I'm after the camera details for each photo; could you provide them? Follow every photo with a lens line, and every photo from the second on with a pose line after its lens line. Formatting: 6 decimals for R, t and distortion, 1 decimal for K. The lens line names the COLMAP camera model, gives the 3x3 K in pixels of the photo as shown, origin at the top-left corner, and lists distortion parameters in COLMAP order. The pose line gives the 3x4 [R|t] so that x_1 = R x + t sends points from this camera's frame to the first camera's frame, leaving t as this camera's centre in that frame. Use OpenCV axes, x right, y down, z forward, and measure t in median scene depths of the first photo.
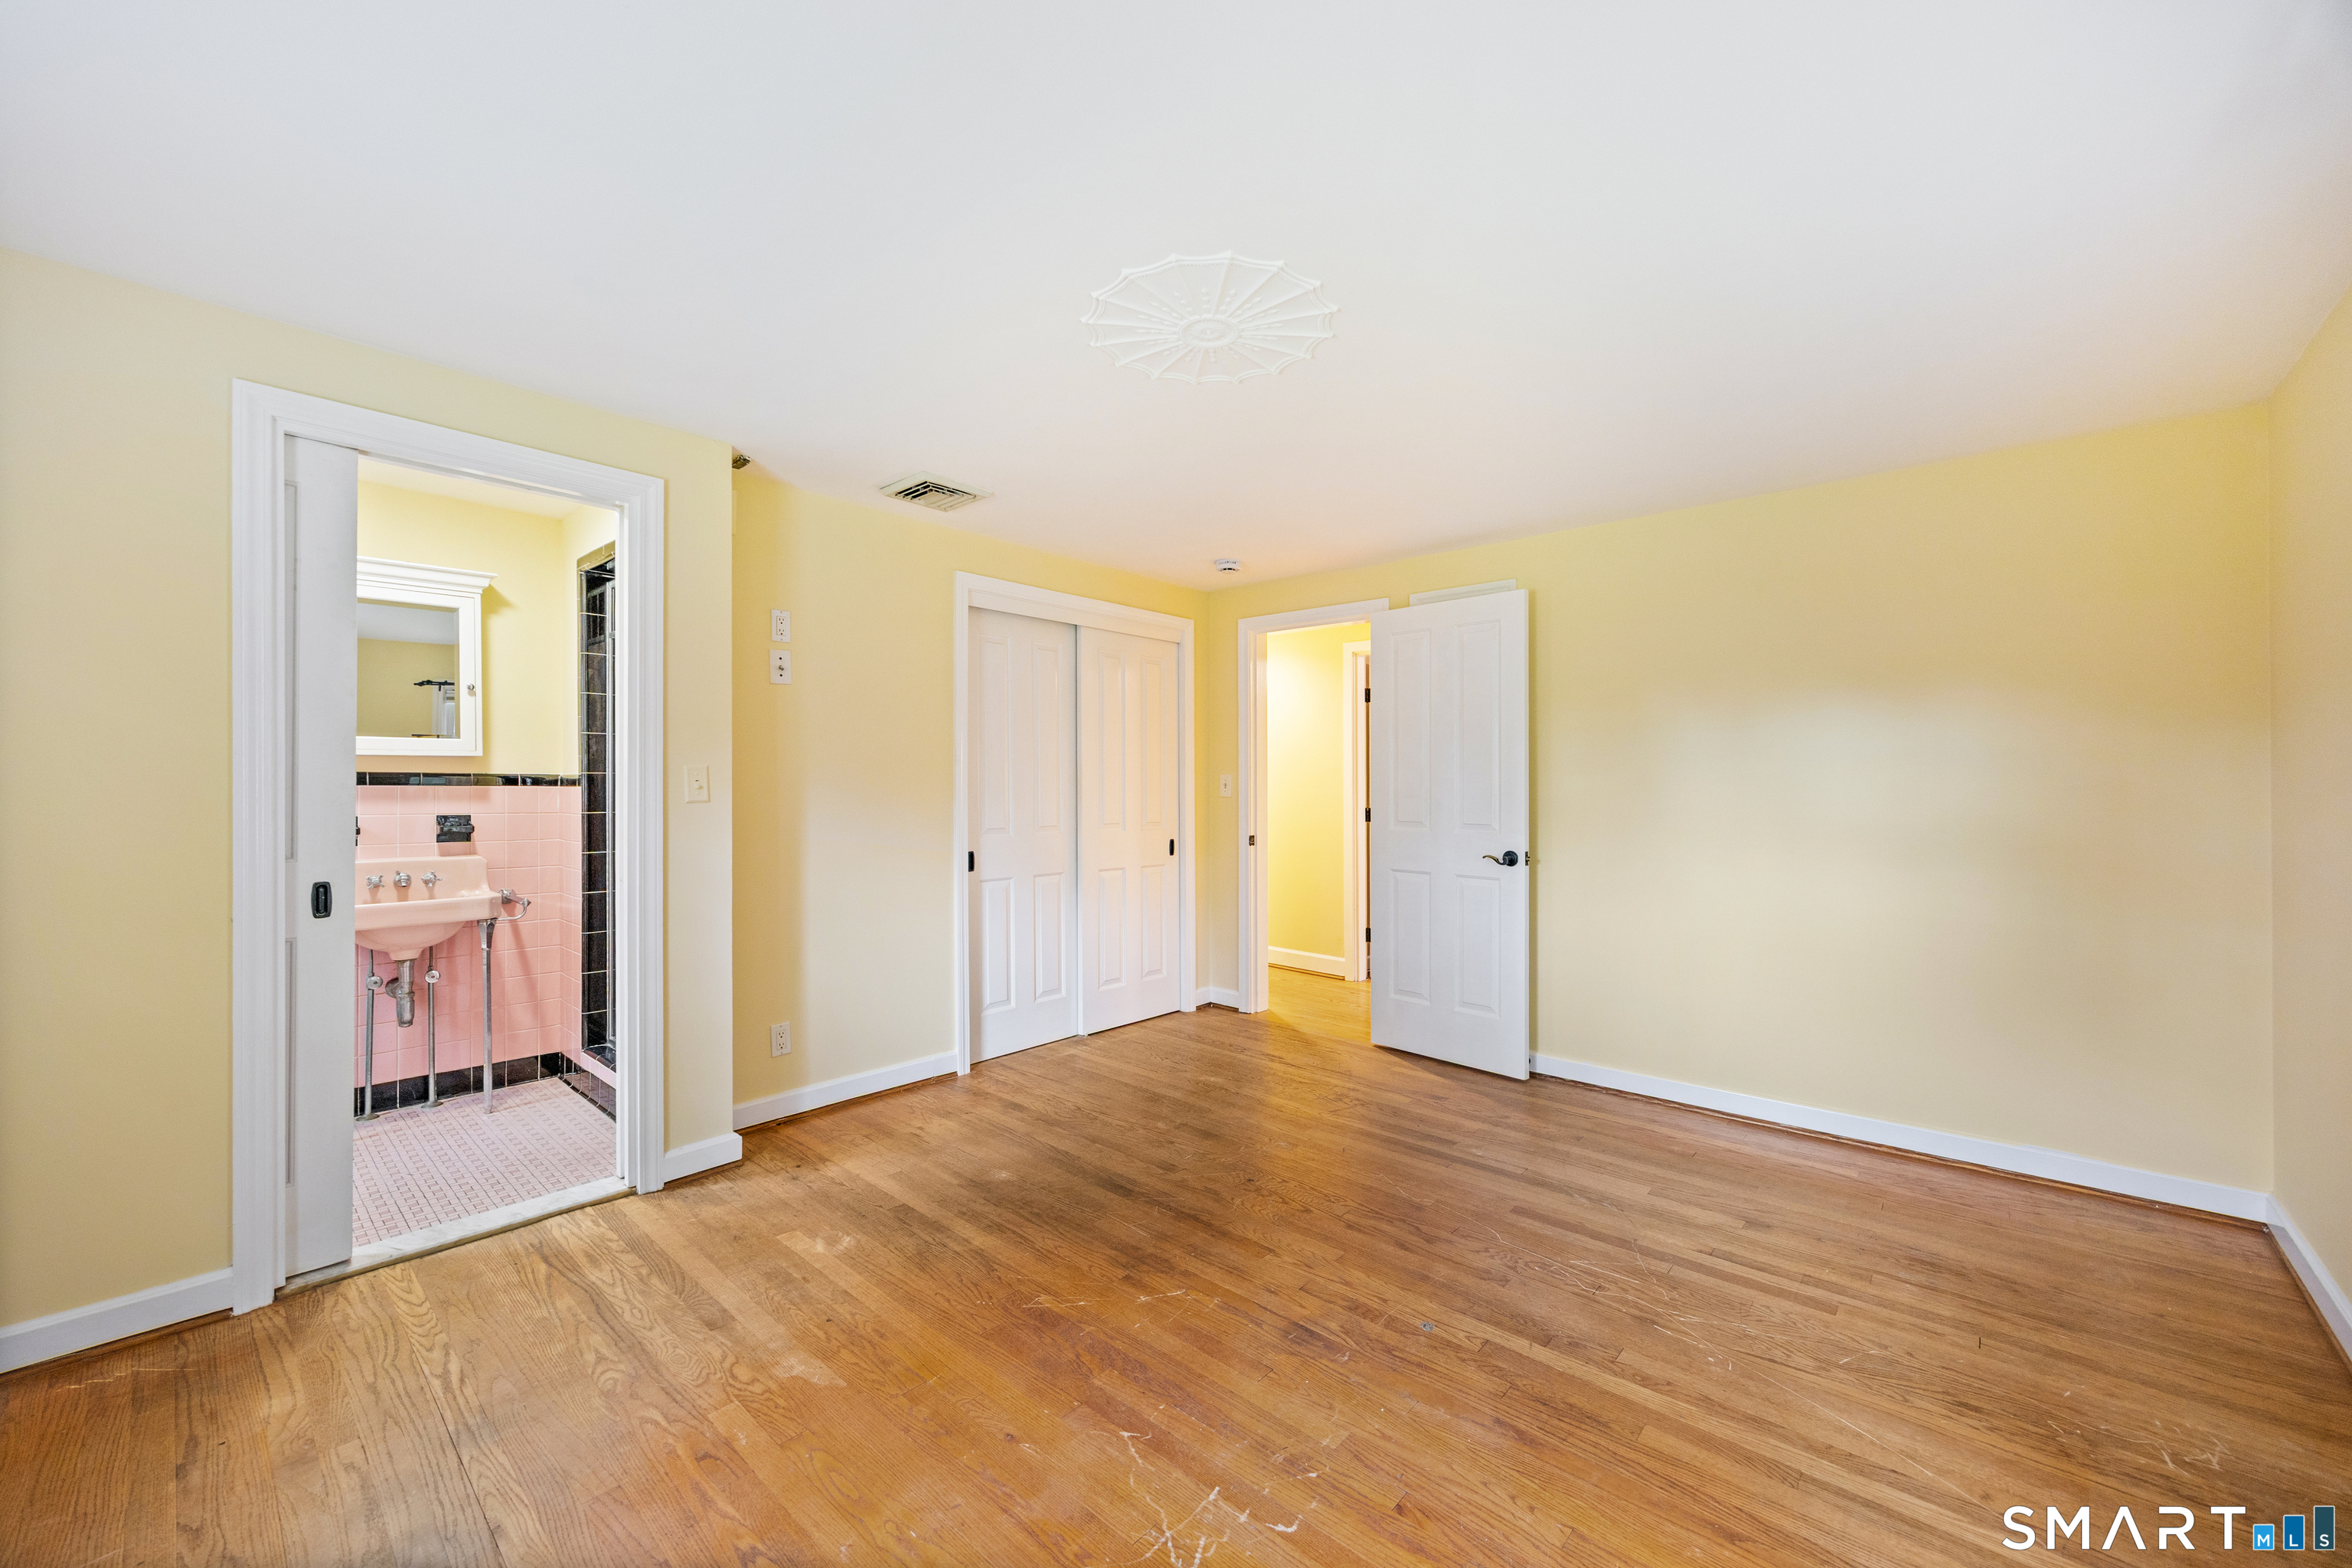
lens RADIAL K [[905.9, 0, 1177.8], [0, 905.9, 770.9], [0, 0, 1]] dist [-0.000075, 0.000044]
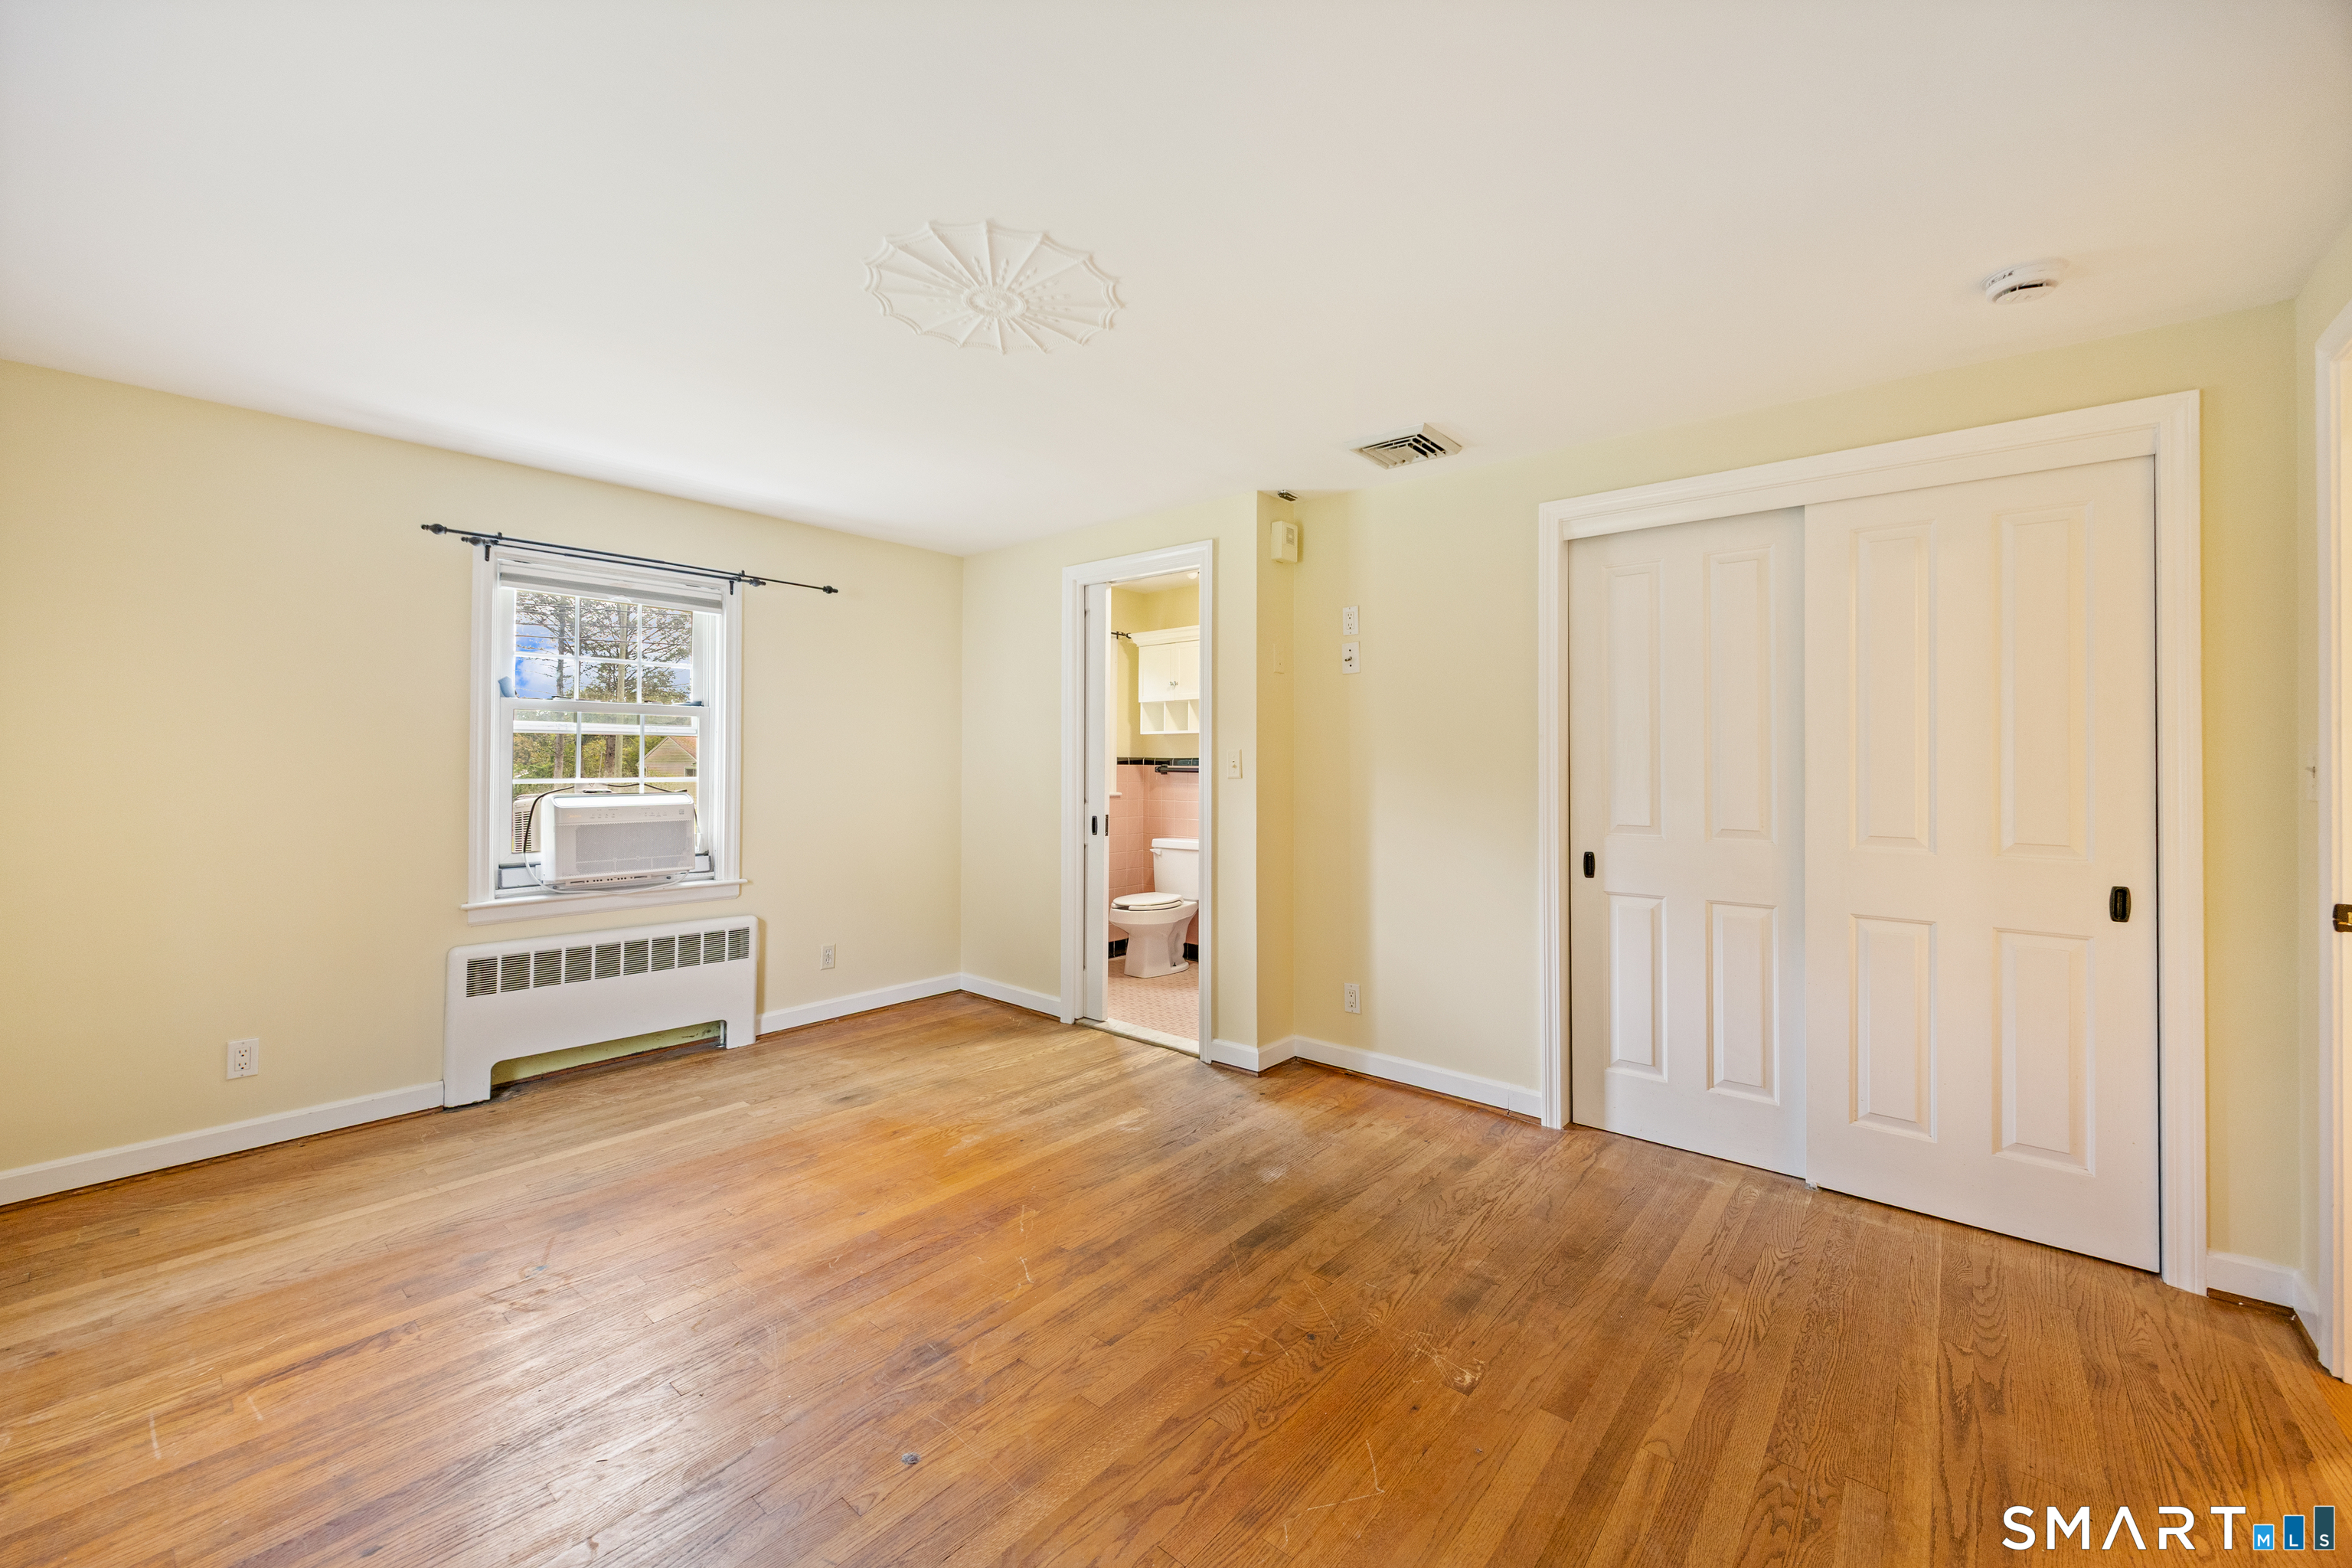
lens RADIAL K [[935.0, 0, 1183.8], [0, 935.0, 764.7], [0, 0, 1]] dist [0.001930, 0.000484]
pose [[0.027320, -0.003410, -0.999621, 0.796395], [0.008076, 0.999962, -0.003190, 0.019062], [0.999594, -0.007986, 0.027346, 0.893417]]
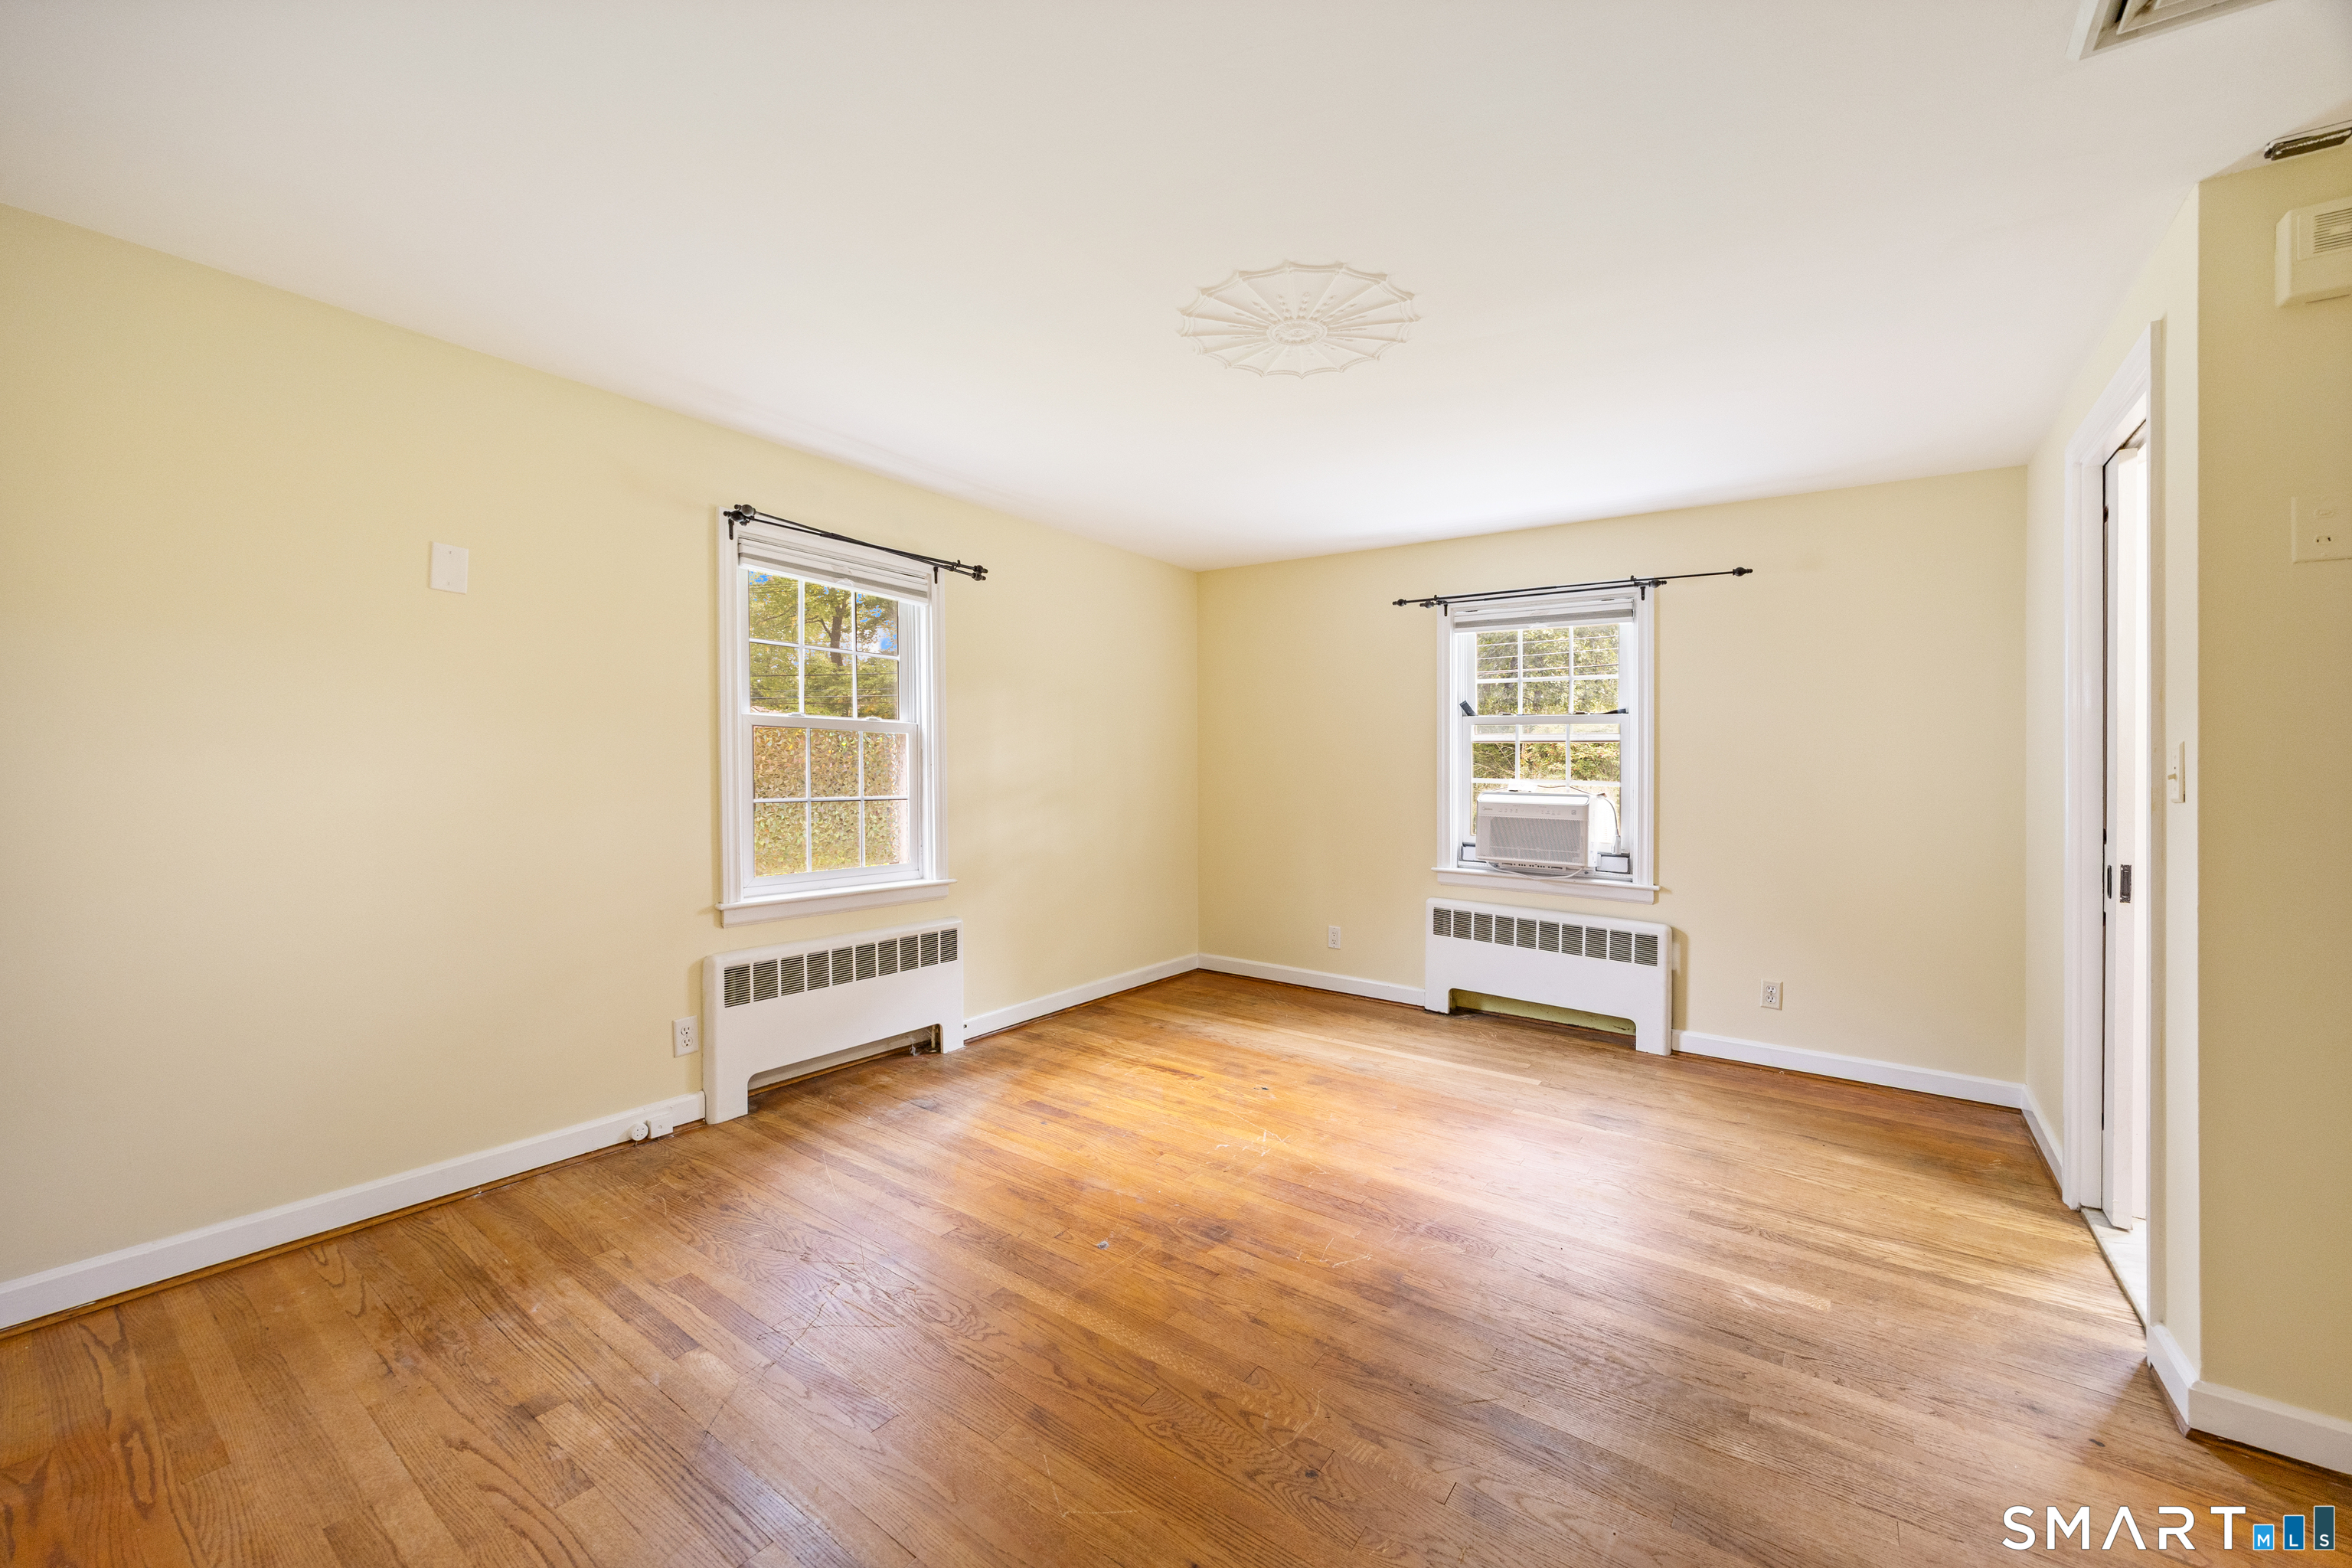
lens RADIAL K [[915.8, 0, 1169.3], [0, 915.8, 798.6], [0, 0, 1]] dist [0.000131, 0.000106]
pose [[-0.994982, -0.016628, -0.098663, 0.231090], [-0.019468, 0.999422, 0.027887, 0.027511], [0.098143, 0.029668, -0.994730, 1.544838]]
